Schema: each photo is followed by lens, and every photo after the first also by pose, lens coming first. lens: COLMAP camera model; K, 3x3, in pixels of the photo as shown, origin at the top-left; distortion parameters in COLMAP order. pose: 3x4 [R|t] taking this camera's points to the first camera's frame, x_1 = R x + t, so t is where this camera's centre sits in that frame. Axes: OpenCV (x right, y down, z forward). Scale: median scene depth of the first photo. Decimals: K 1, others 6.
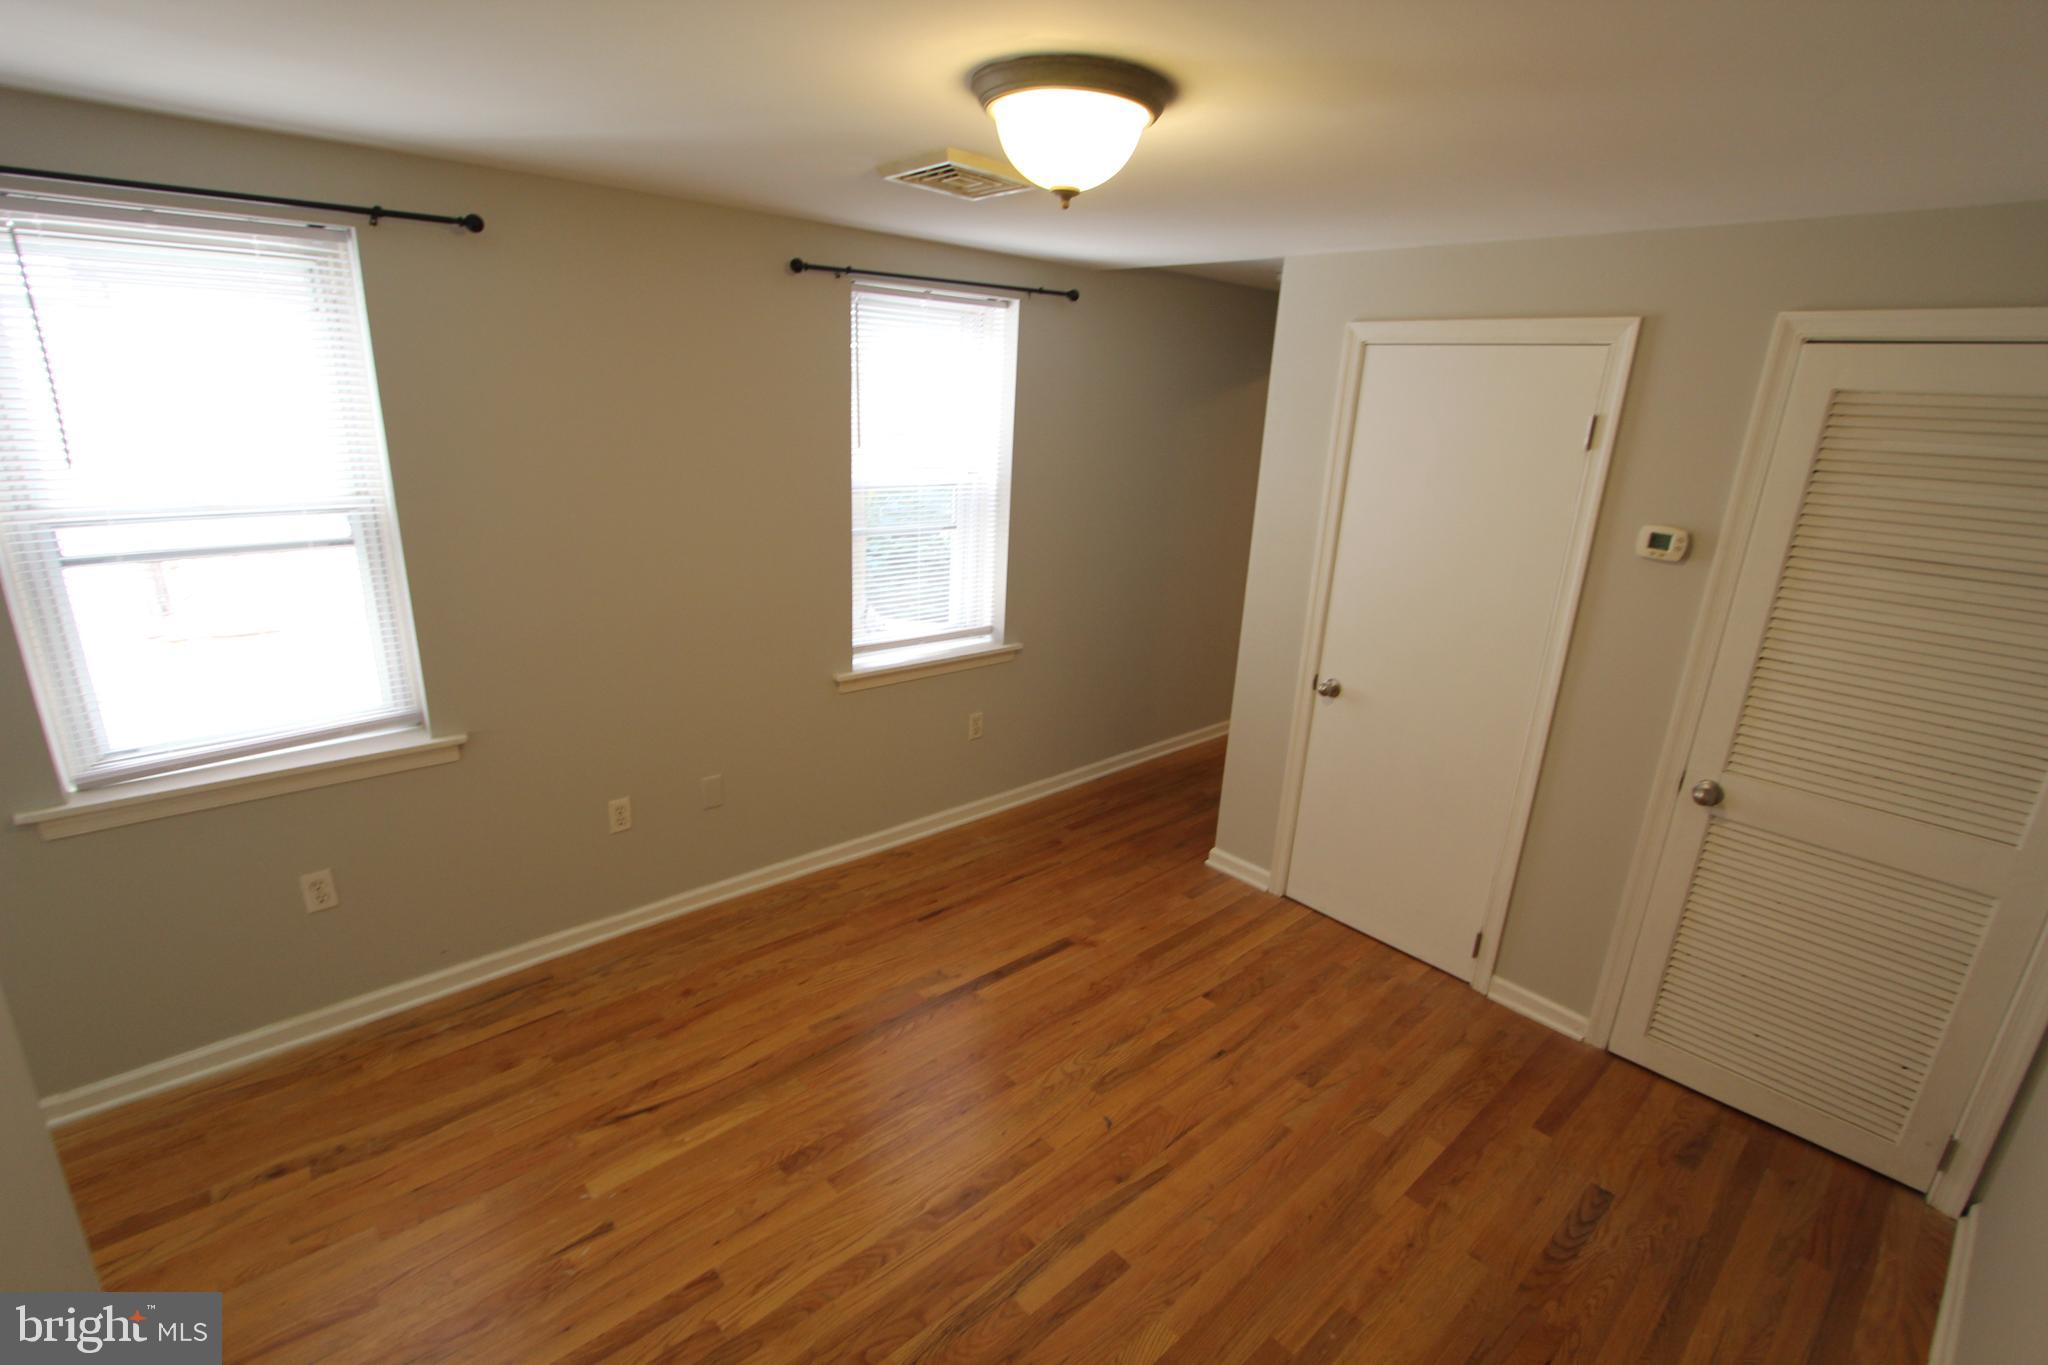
lens RADIAL K [[938.6, 0, 1022.4], [0, 938.6, 685.7], [0, 0, 1]] dist [-0.018014, 0.000736]
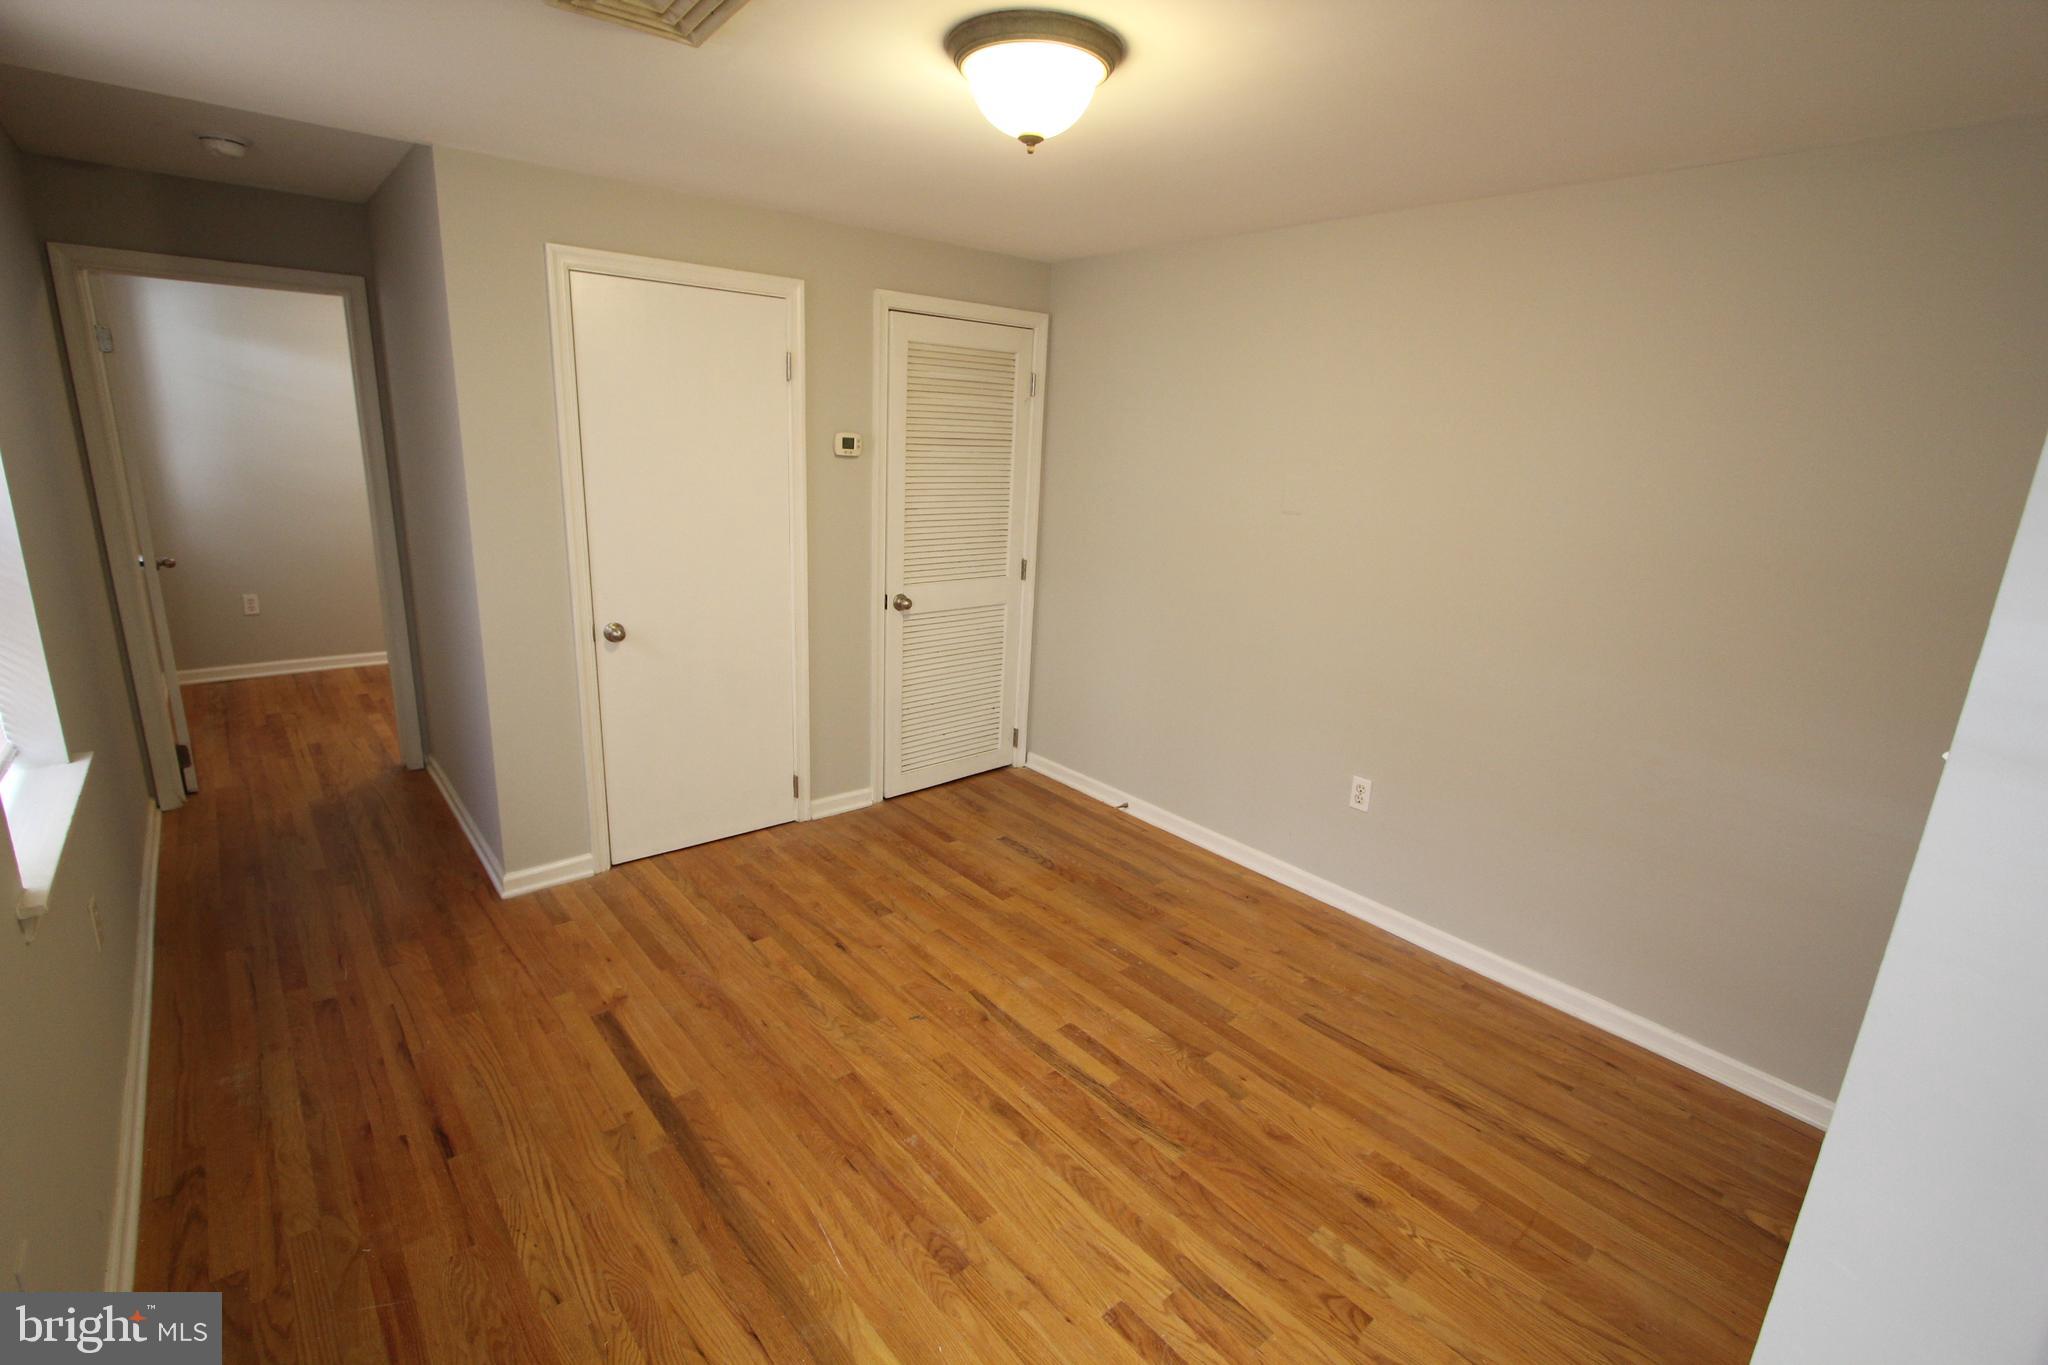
lens RADIAL K [[938.6, 0, 1022.4], [0, 938.6, 685.7], [0, 0, 1]] dist [-0.018014, 0.000736]
pose [[0.023476, -0.303757, 0.952460, -0.755597], [0.253238, 0.923457, 0.288266, -0.149667], [-0.967119, 0.234432, 0.098602, 0.645905]]
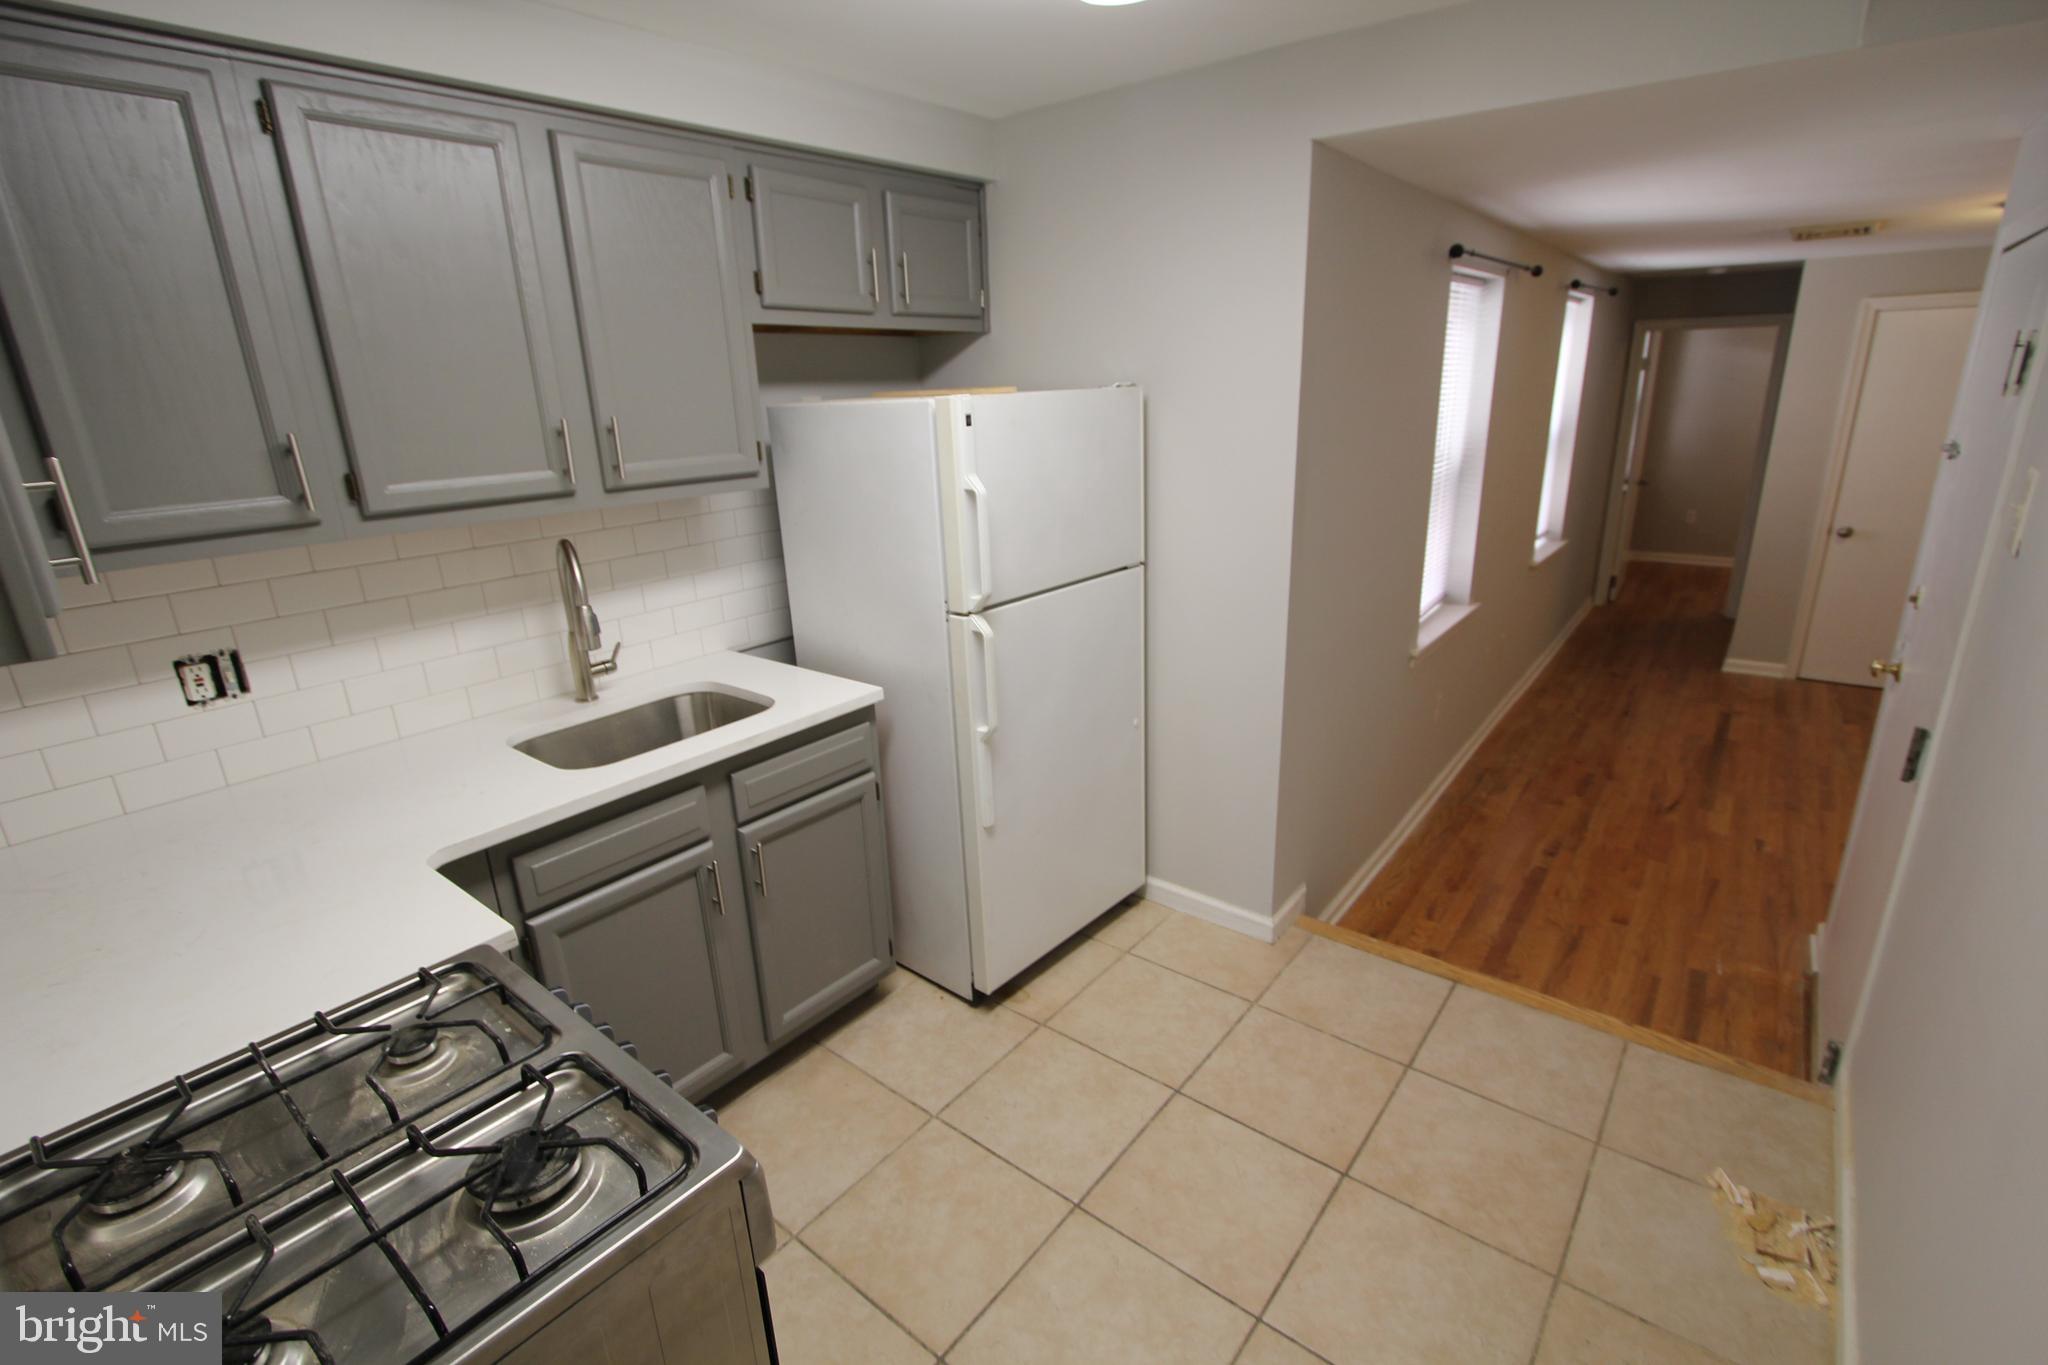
lens RADIAL K [[938.6, 0, 1022.4], [0, 938.6, 685.7], [0, 0, 1]] dist [-0.018014, 0.000736]
pose [[0.981723, -0.126374, 0.142304, -1.612127], [0.124410, 0.991972, 0.022654, 0.063169], [-0.144024, -0.004536, 0.989564, -0.420982]]
